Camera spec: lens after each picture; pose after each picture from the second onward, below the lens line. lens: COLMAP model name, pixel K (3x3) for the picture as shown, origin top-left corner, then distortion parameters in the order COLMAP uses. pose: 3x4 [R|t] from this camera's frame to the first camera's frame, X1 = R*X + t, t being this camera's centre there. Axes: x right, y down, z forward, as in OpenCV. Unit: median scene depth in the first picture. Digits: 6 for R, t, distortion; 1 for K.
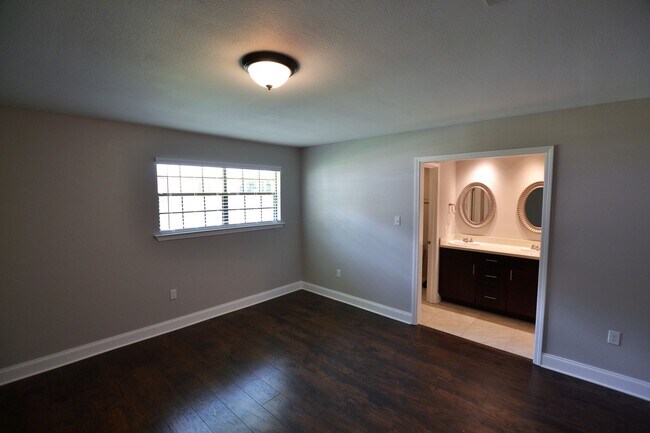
lens RADIAL K [[294.1, 0, 322.8], [0, 294.1, 212.9], [0, 0, 1]] dist [-0.014603, 0.001201]
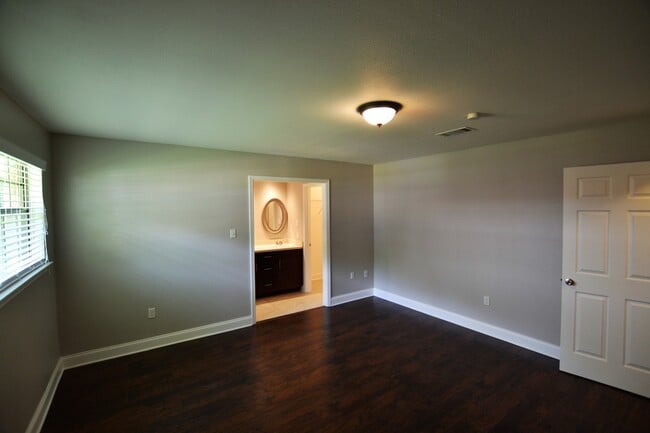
lens RADIAL K [[294.1, 0, 326.7], [0, 294.1, 218.4], [0, 0, 1]] dist [-0.014603, 0.001201]
pose [[0.213563, -0.045934, 0.975849, -0.636294], [0.071563, 0.996946, 0.031266, -0.033393], [-0.974305, 0.063157, 0.216198, 0.416313]]
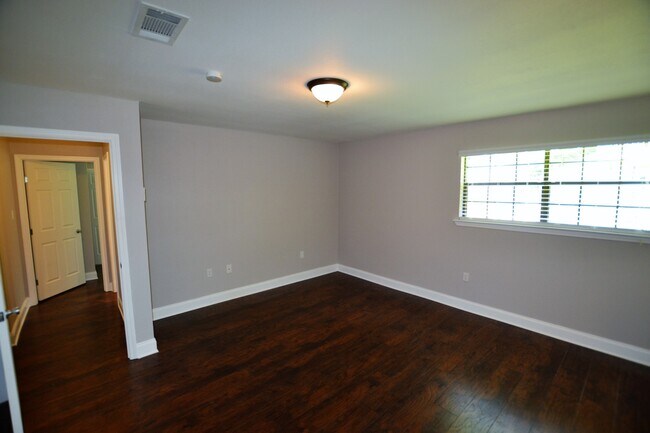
lens RADIAL K [[294.1, 0, 326.3], [0, 294.1, 214.0], [0, 0, 1]] dist [-0.014603, 0.001201]
pose [[-0.087374, 0.102272, -0.990912, 0.501855], [-0.053137, 0.992821, 0.107154, -0.035806], [0.994757, 0.062017, -0.081312, 0.487903]]
